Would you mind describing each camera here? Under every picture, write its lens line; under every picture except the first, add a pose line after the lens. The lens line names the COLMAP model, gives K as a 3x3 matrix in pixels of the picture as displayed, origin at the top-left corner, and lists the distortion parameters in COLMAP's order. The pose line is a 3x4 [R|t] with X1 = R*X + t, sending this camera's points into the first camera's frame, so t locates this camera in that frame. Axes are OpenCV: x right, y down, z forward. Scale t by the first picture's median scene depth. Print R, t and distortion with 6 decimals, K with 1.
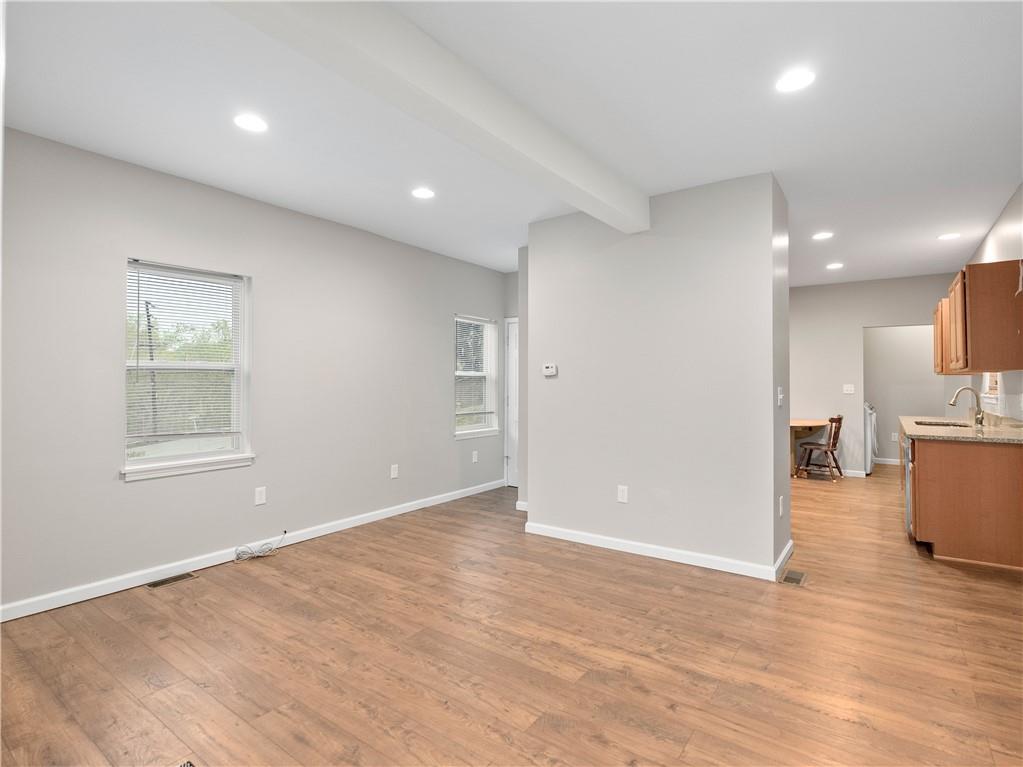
lens RADIAL K [[516.2, 0, 511.5], [0, 516.2, 383.5], [0, 0, 1]] dist [-0.000671, -0.000292]
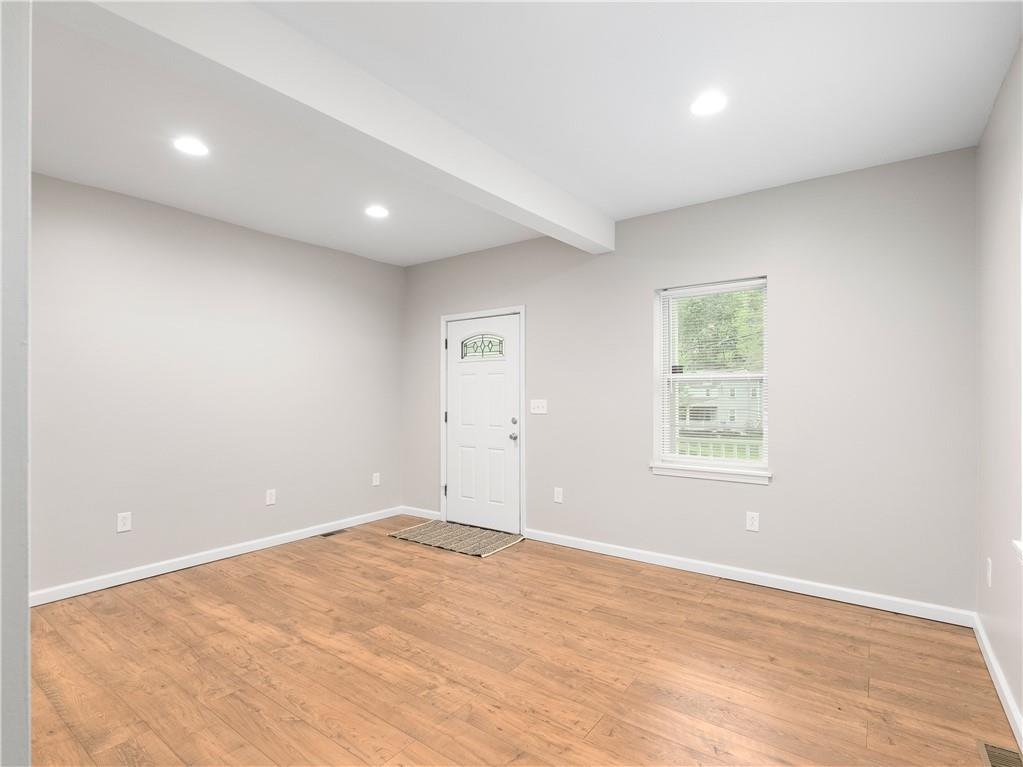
lens RADIAL K [[516.2, 0, 511.5], [0, 516.2, 383.5], [0, 0, 1]] dist [-0.000671, -0.000292]
pose [[-0.999975, 0.000850, 0.006970, -0.190835], [0.000732, 0.999856, -0.016968, -0.014543], [-0.006983, -0.016962, -0.999832, 2.047937]]
